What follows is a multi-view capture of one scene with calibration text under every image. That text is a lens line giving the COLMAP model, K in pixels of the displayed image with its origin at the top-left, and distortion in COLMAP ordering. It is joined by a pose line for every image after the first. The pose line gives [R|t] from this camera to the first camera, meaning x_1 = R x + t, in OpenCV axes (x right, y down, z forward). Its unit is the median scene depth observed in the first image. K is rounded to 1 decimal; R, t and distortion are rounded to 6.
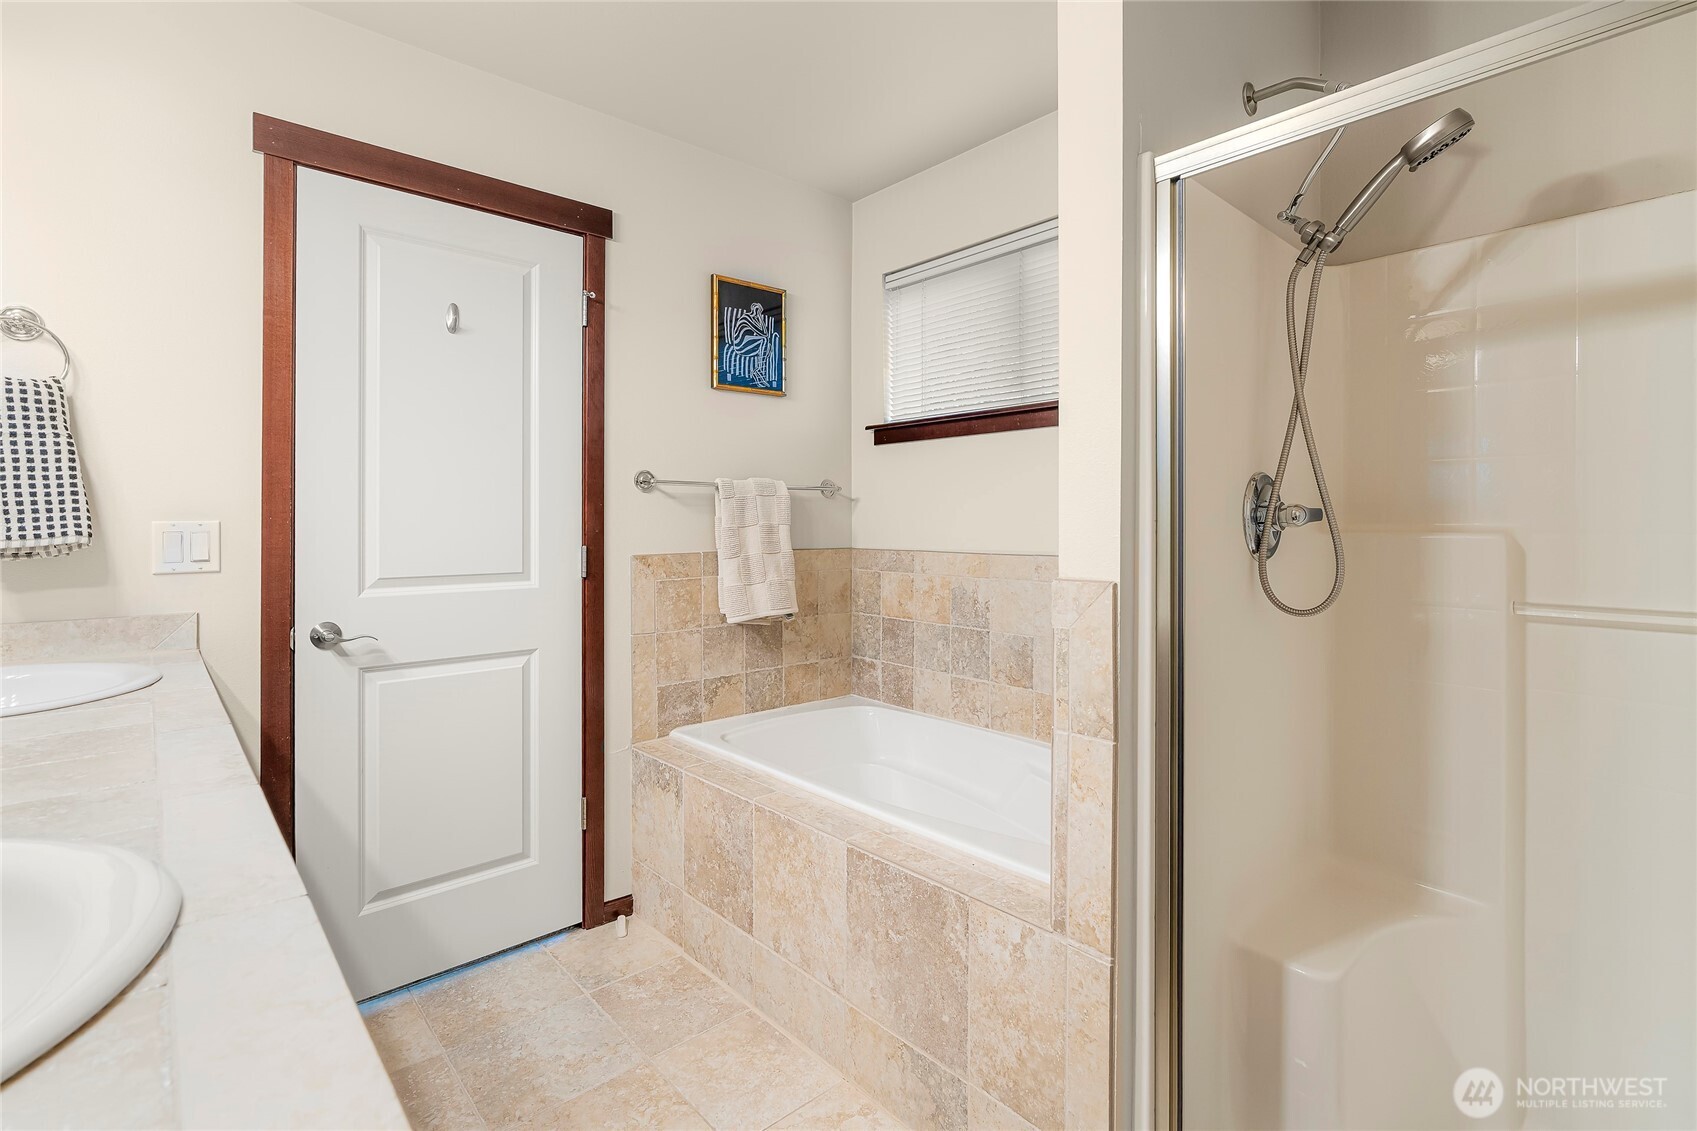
lens RADIAL K [[789.8, 0, 848.3], [0, 789.8, 551.8], [0, 0, 1]] dist [-0.001173, 0.002282]
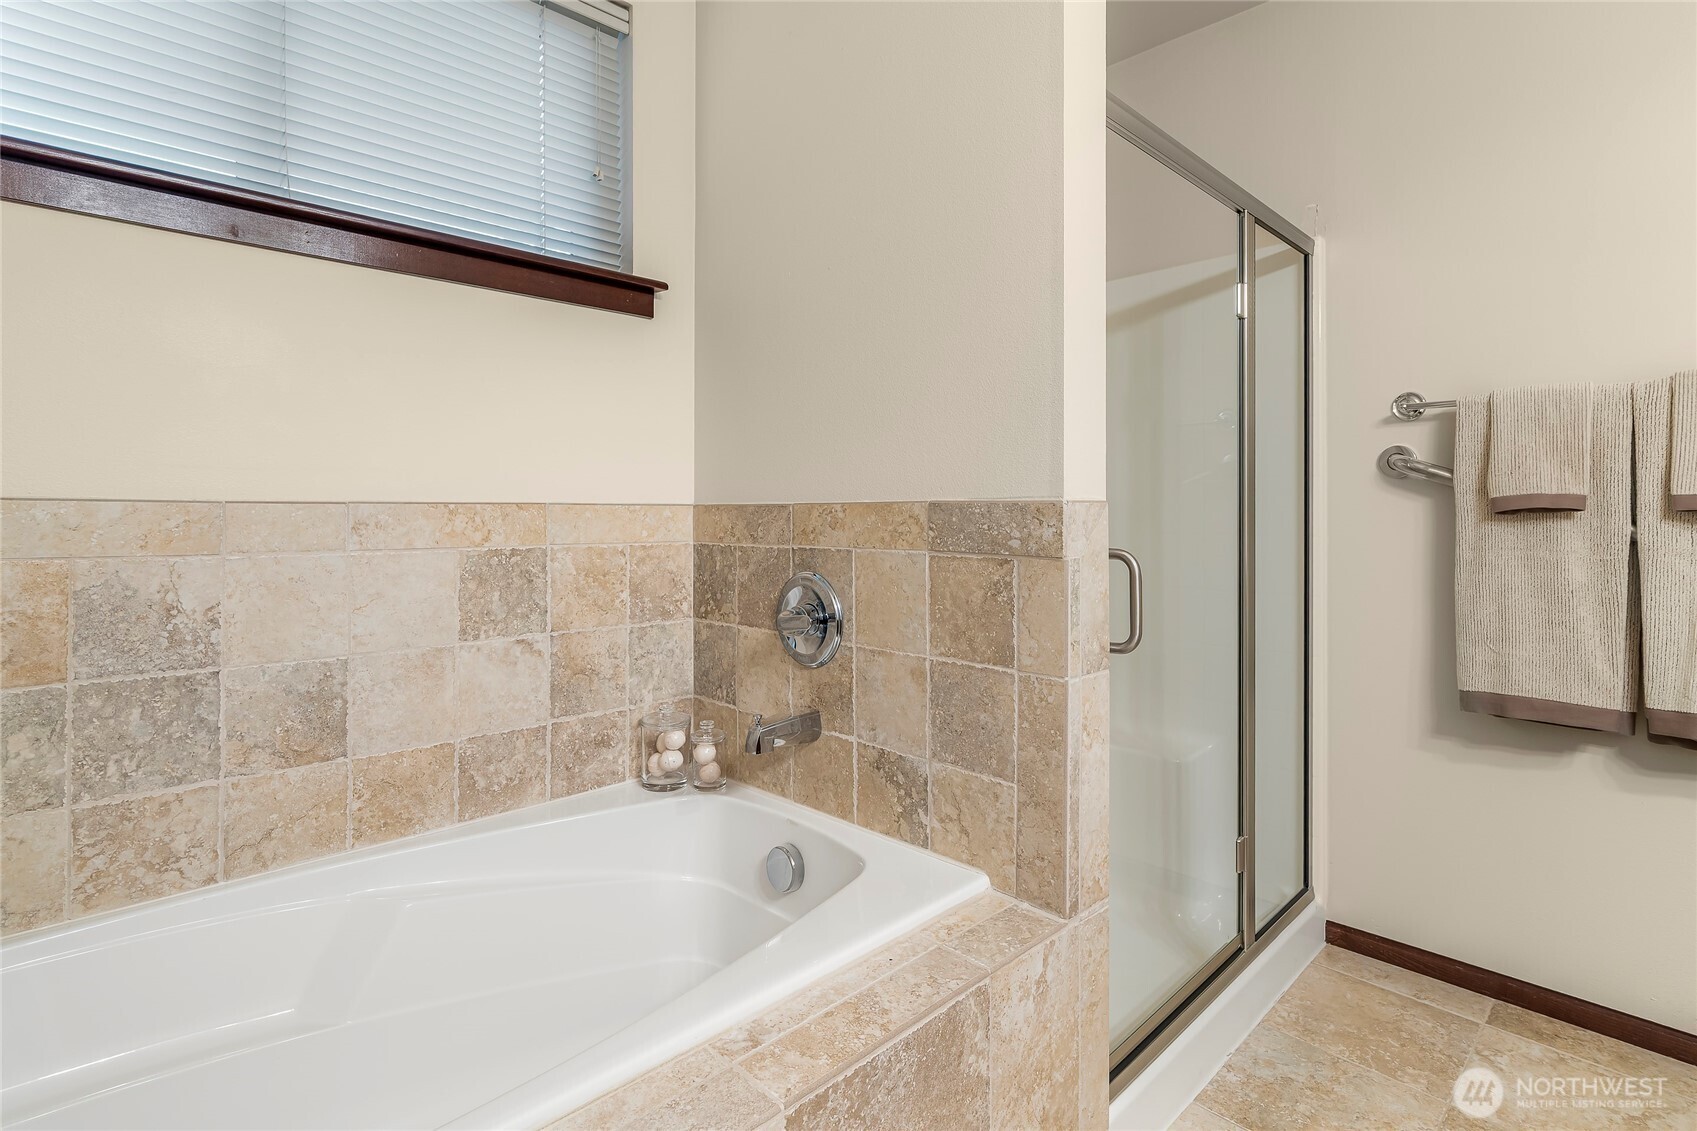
lens RADIAL K [[821.0, 0, 855.0], [0, 821.0, 527.3], [0, 0, 1]] dist [-0.004576, 0.000312]
pose [[-0.034622, -0.018726, 0.999225, -0.464931], [0.031219, 0.999316, 0.019809, 0.029445], [-0.998913, 0.031880, -0.034013, 0.970039]]
